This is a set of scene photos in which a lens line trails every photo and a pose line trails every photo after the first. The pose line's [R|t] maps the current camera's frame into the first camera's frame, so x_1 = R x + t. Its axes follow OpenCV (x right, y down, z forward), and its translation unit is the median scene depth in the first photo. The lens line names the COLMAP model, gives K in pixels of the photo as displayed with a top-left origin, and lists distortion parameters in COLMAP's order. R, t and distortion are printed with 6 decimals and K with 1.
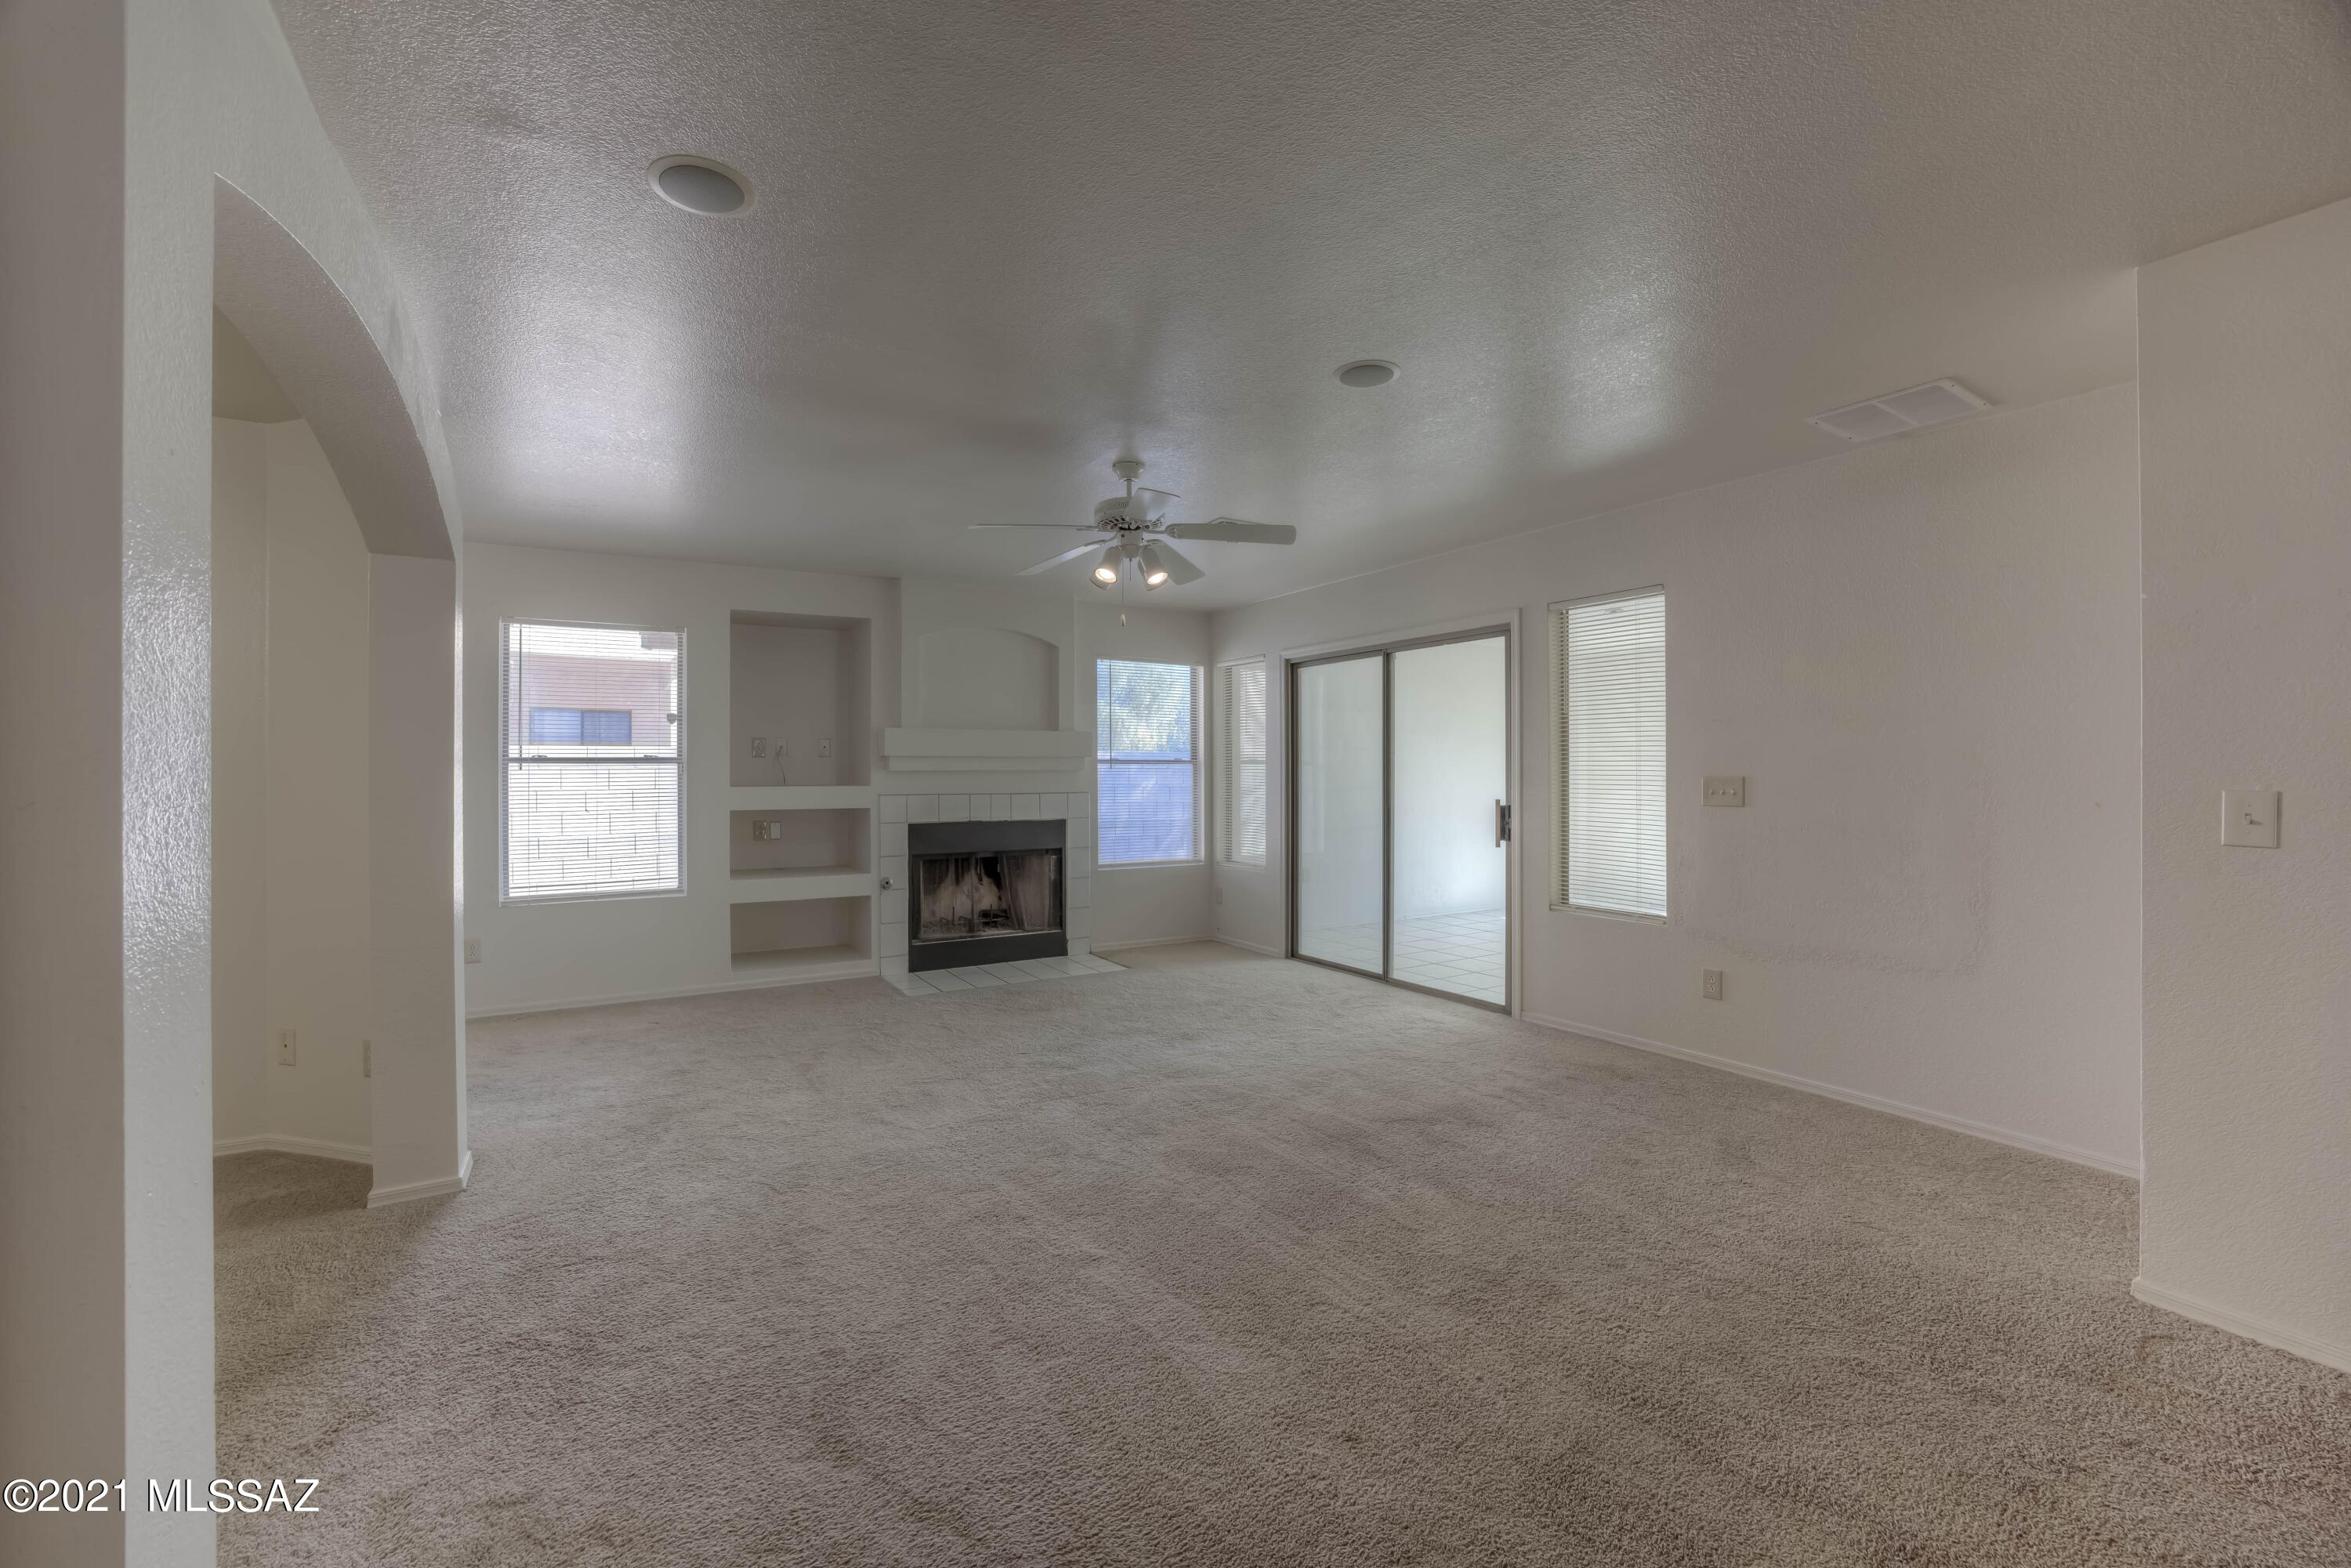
lens RADIAL K [[949.5, 0, 1186.7], [0, 949.5, 755.4], [0, 0, 1]] dist [-0.048603, 0.013972]
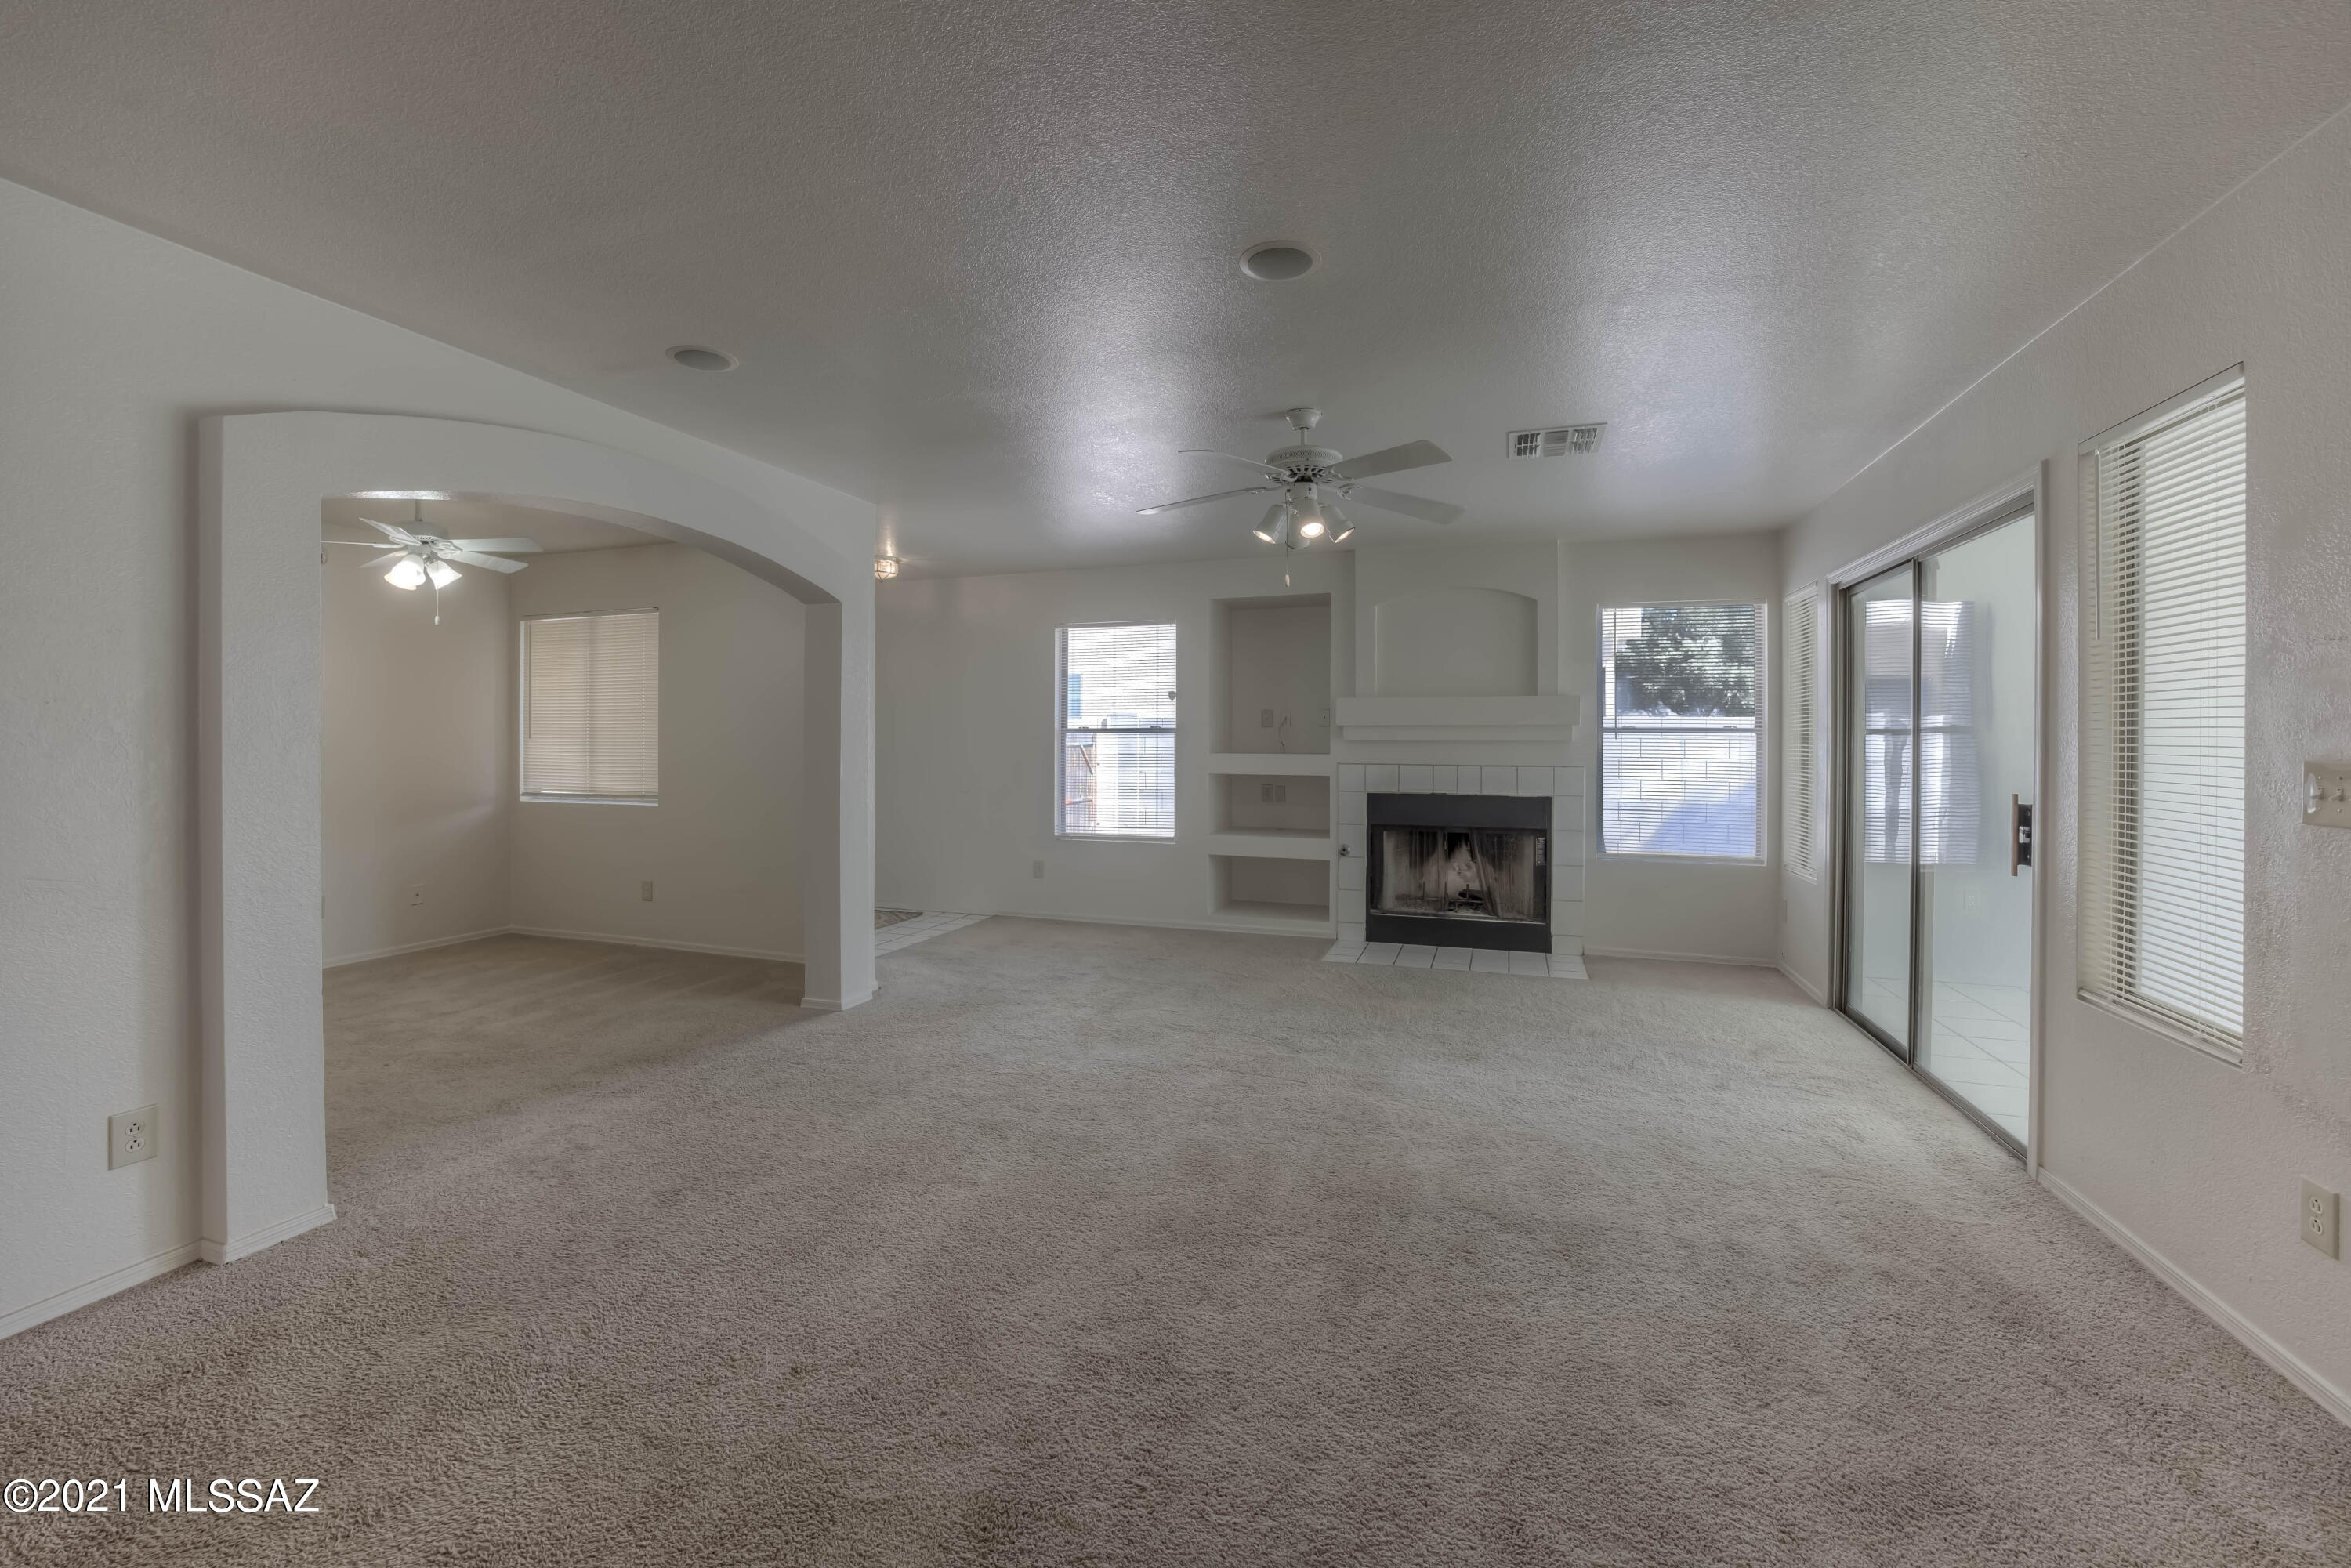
lens RADIAL K [[970.4, 0, 1165.6], [0, 970.4, 749.7], [0, 0, 1]] dist [-0.049206, 0.014743]
pose [[0.634602, 0.013068, -0.772729, 0.389665], [0.008515, 0.999678, 0.023899, 0.000110], [0.772792, -0.021746, 0.634286, 0.198694]]
